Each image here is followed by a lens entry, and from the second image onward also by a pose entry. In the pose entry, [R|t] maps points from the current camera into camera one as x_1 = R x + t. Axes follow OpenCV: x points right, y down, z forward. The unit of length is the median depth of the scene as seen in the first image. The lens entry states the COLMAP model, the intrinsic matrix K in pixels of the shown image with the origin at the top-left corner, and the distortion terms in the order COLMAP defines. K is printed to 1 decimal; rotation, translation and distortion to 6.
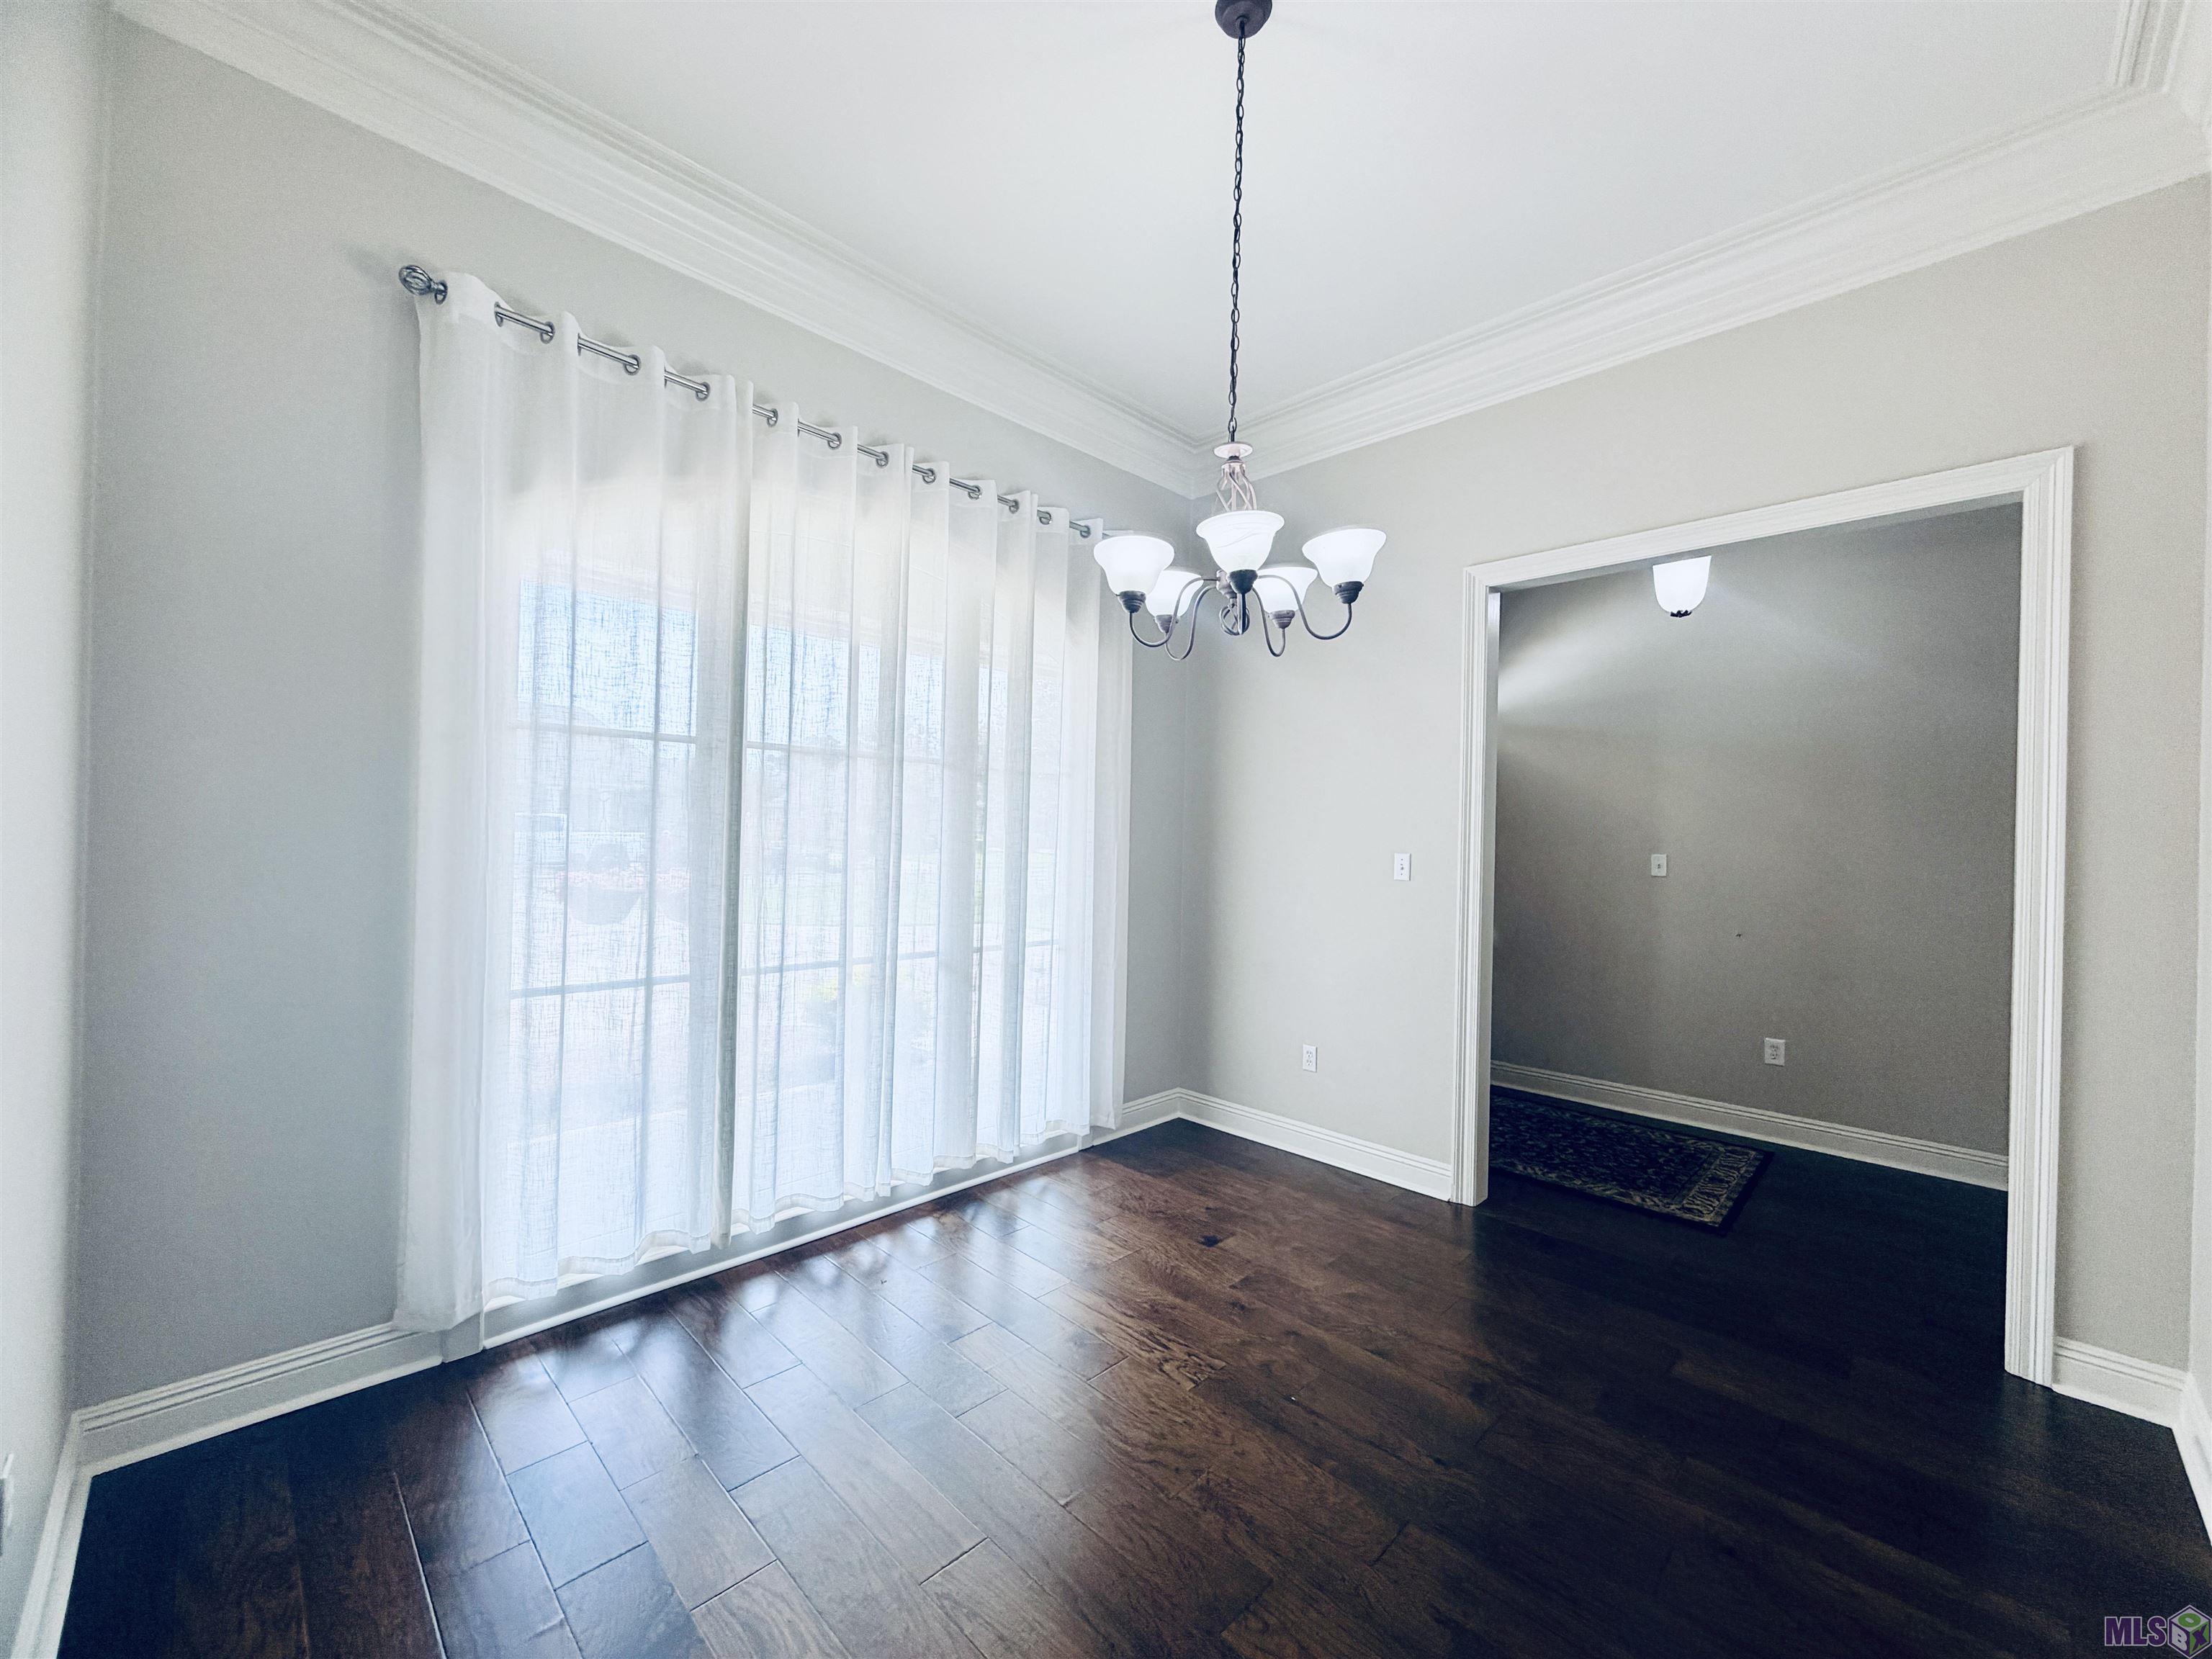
lens RADIAL K [[869.6, 0, 1106.0], [0, 869.6, 829.5], [0, 0, 1]] dist [0.002280, 0.000259]
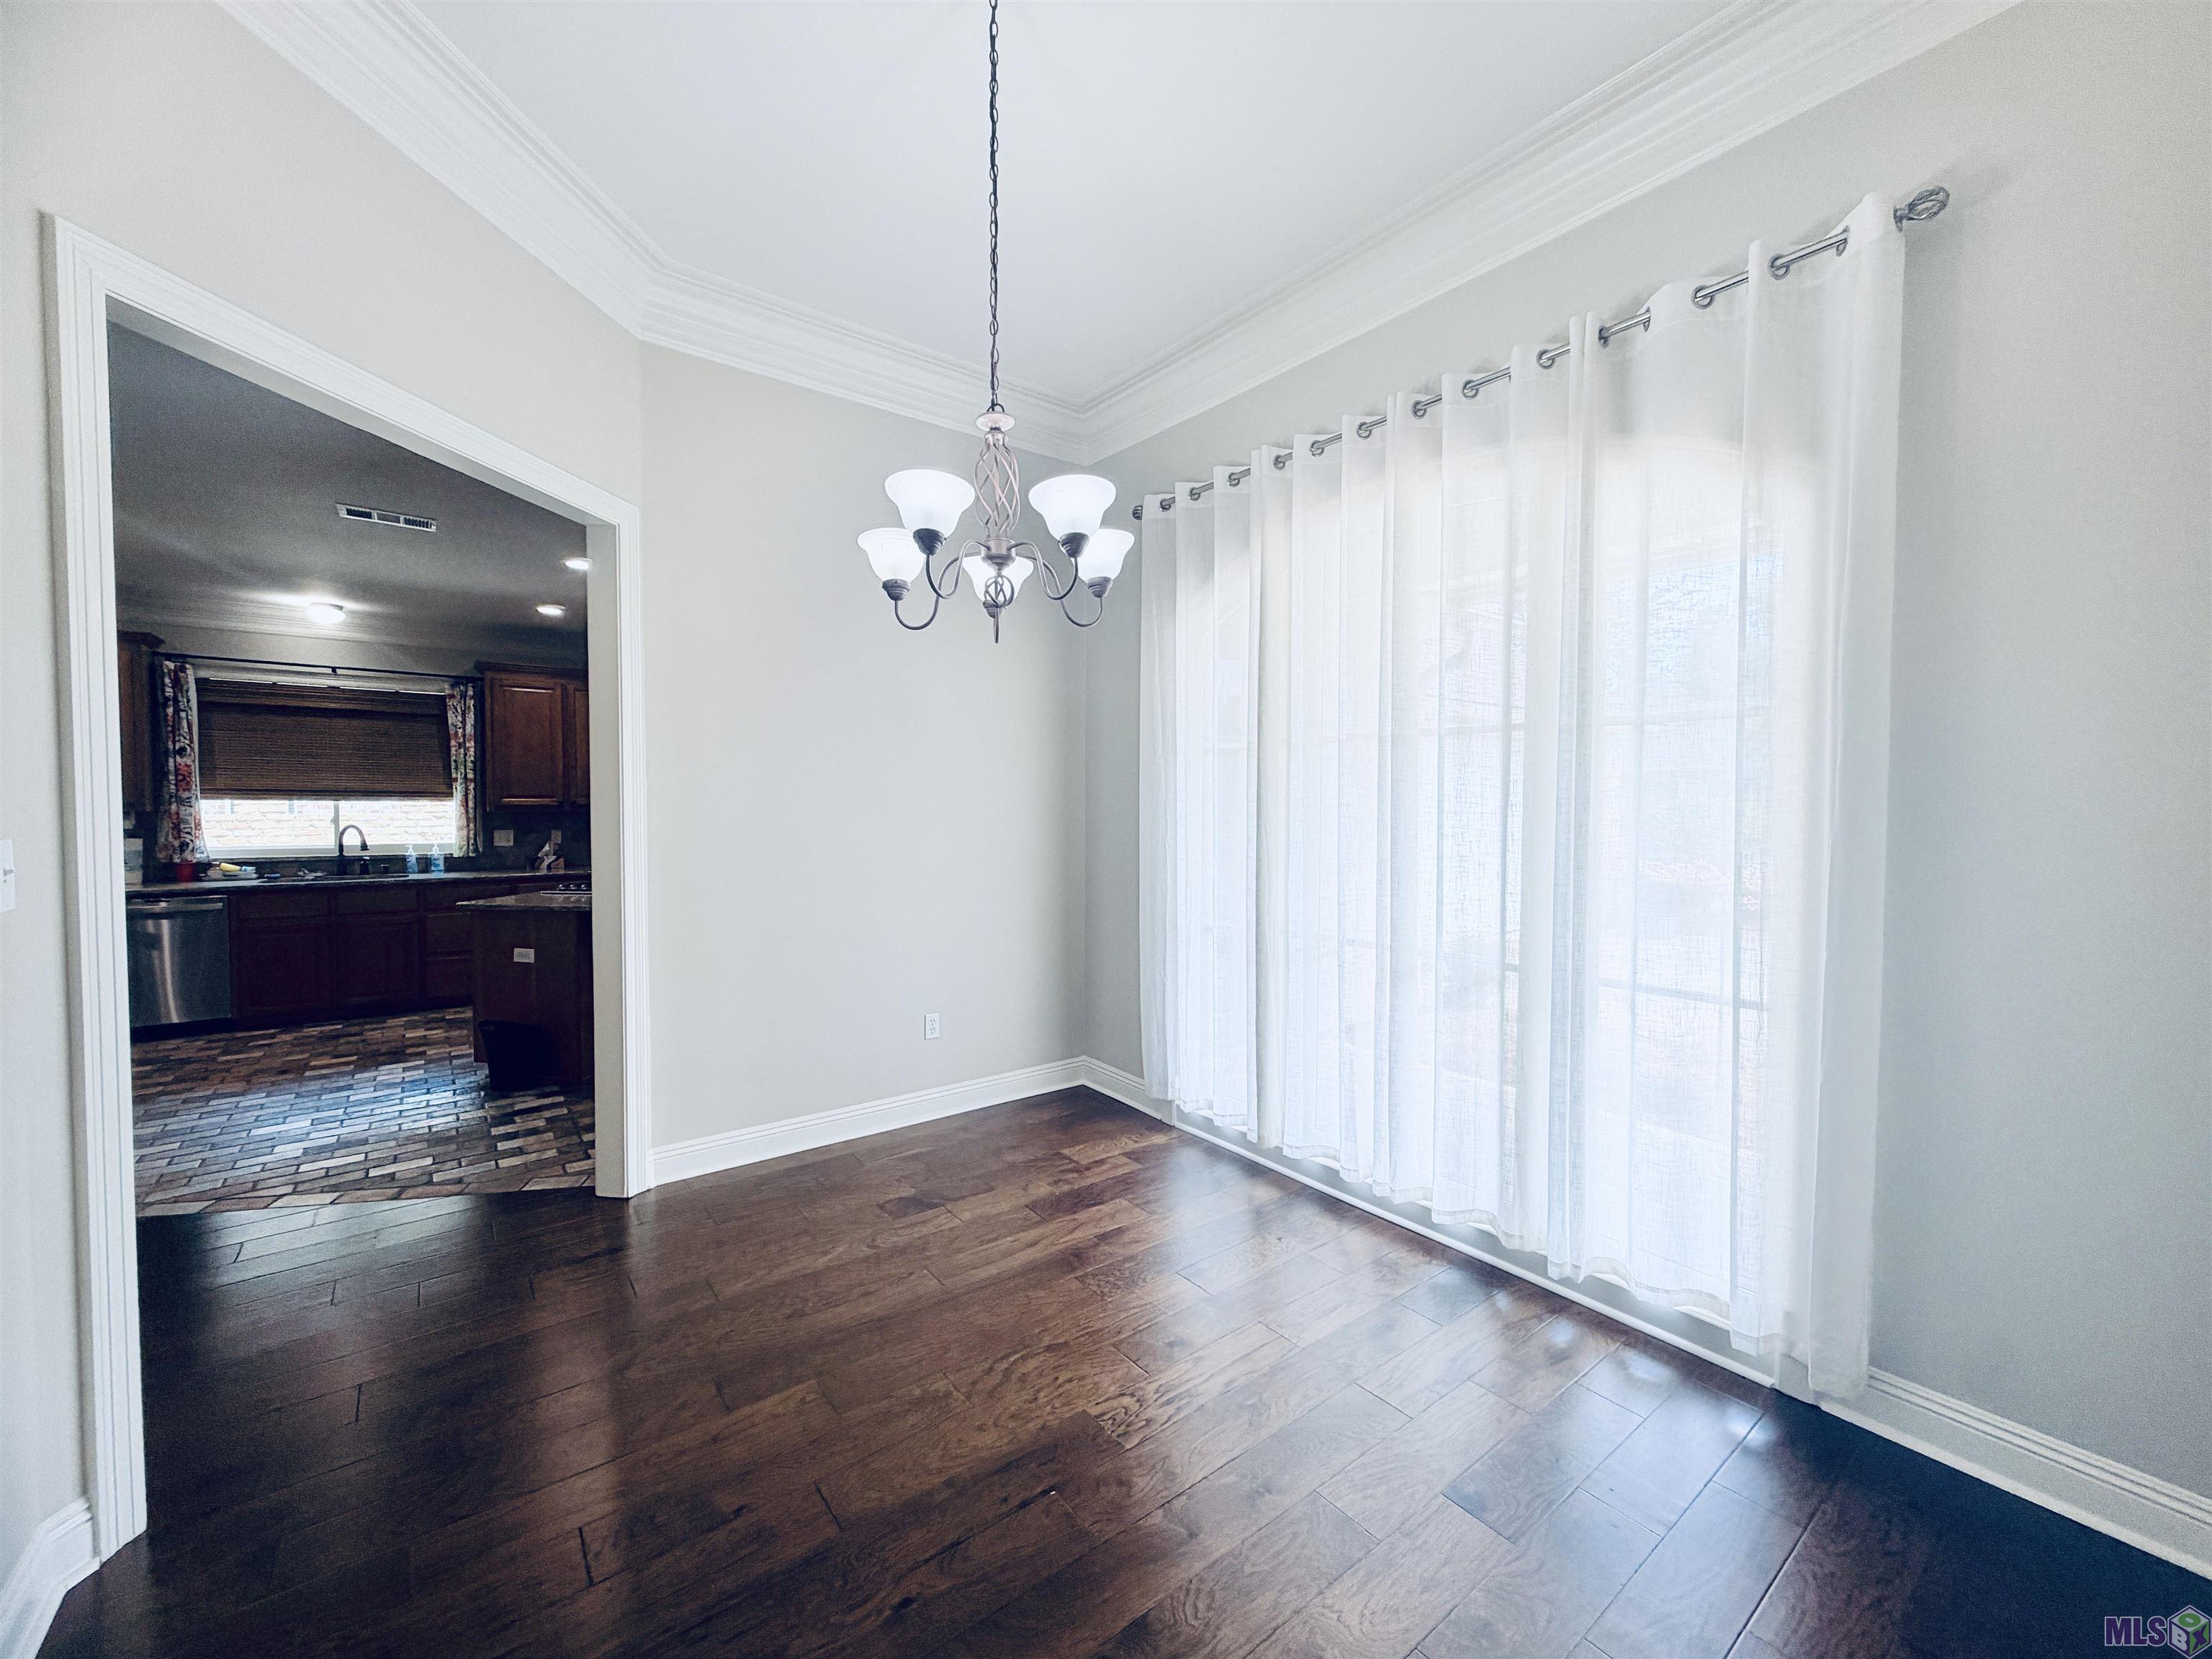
lens RADIAL K [[879.5, 0, 1106.0], [0, 879.5, 829.5], [0, 0, 1]] dist [0.000201, 0.000387]
pose [[-0.132906, 0.005308, -0.991114, 1.019219], [-0.002431, 0.999981, 0.005682, 0.019174], [0.991126, 0.003164, -0.132891, 1.144156]]
